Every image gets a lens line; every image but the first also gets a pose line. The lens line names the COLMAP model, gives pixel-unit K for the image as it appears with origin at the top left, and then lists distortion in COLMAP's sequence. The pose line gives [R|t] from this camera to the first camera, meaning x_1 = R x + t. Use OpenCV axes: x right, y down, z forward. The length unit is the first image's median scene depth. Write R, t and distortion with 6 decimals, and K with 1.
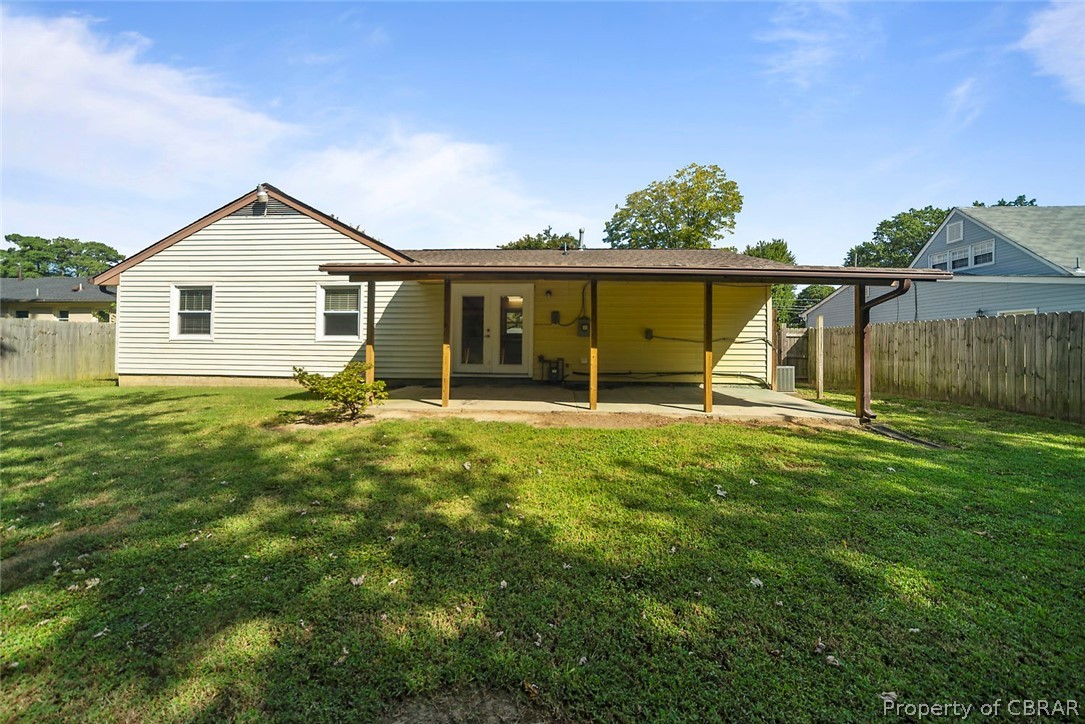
lens RADIAL K [[382.4, 0, 518.2], [0, 382.4, 337.0], [0, 0, 1]] dist [-0.020538, 0.004995]
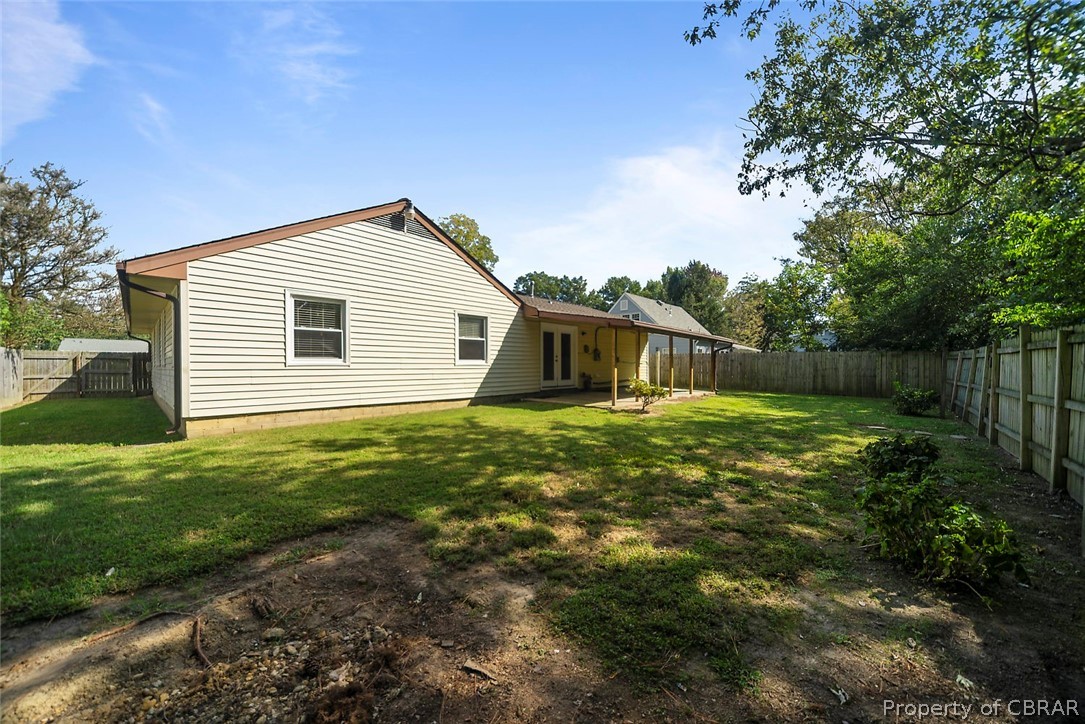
lens RADIAL K [[382.4, 0, 536.4], [0, 382.4, 365.9], [0, 0, 1]] dist [-0.020538, 0.004995]
pose [[0.638857, -0.011206, 0.769244, -1.189703], [-0.010720, 0.999667, 0.023466, -0.014846], [-0.769251, -0.023238, 0.638524, 0.138200]]
